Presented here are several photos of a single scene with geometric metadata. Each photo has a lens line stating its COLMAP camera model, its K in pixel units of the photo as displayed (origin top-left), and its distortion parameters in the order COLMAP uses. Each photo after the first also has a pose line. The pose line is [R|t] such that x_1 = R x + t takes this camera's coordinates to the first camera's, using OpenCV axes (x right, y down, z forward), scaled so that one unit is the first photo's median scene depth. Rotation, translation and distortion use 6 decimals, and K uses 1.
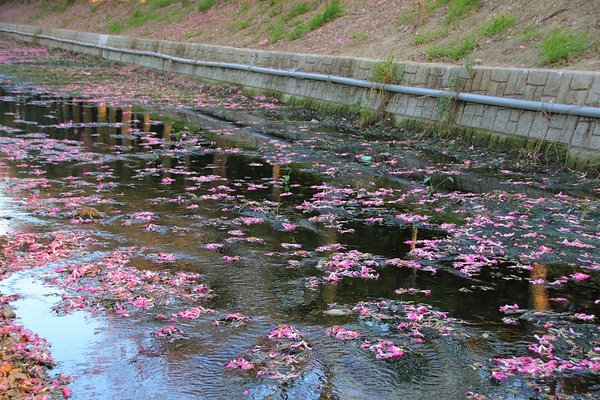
lens RADIAL K [[1073.9, 0, 291.4], [0, 1073.9, 199.4], [0, 0, 1]] dist [0.359650, 0.123109]
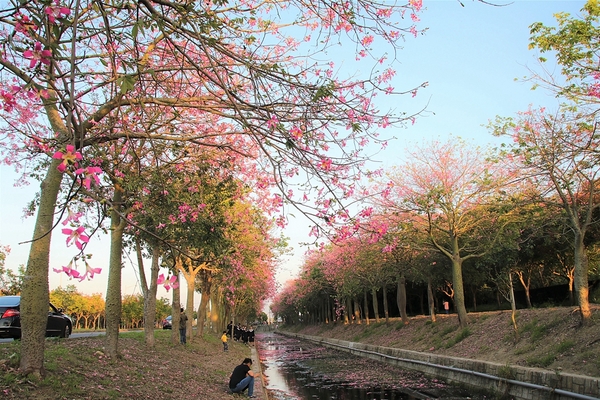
lens RADIAL K [[493.2, 0, 298.0], [0, 493.2, 213.4], [0, 0, 1]] dist [-0.134559, 0.138820]
pose [[0.964325, -0.101947, -0.244304, -0.026103], [0.003094, 0.927148, -0.374683, -0.053896], [0.264704, 0.360560, 0.894387, 0.048200]]
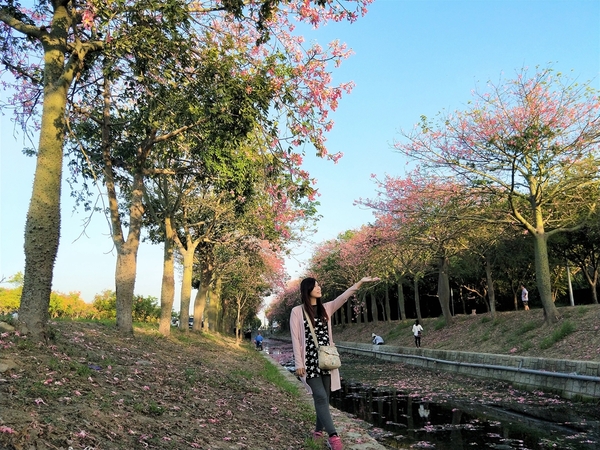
lens RADIAL K [[502.5, 0, 303.5], [0, 502.5, 236.9], [0, 0, 1]] dist [0.006218, -0.043677]
pose [[0.971662, -0.072462, -0.224994, -0.181377], [-0.009217, 0.939515, -0.342385, -0.067827], [0.236195, 0.334756, 0.912223, 0.323089]]
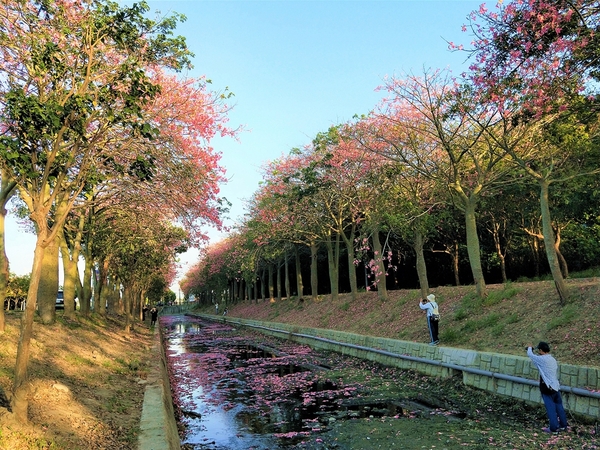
lens RADIAL K [[493.8, 0, 299.3], [0, 493.8, 219.3], [0, 0, 1]] dist [0.061617, -0.187155]
pose [[0.995519, -0.062416, -0.071042, -0.500933], [0.036224, 0.945633, -0.323213, -0.263710], [0.087353, 0.319191, 0.943656, 1.334710]]
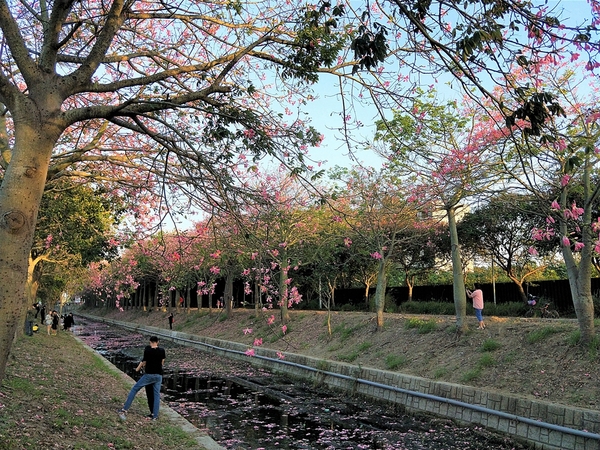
lens RADIAL K [[493.8, 0, 299.3], [0, 493.8, 219.3], [0, 0, 1]] dist [0.061617, -0.187155]
pose [[0.991547, 0.008475, 0.129469, -0.101242], [0.034127, 0.945693, -0.323266, -0.059289], [-0.125178, 0.324952, 0.937410, -0.150862]]
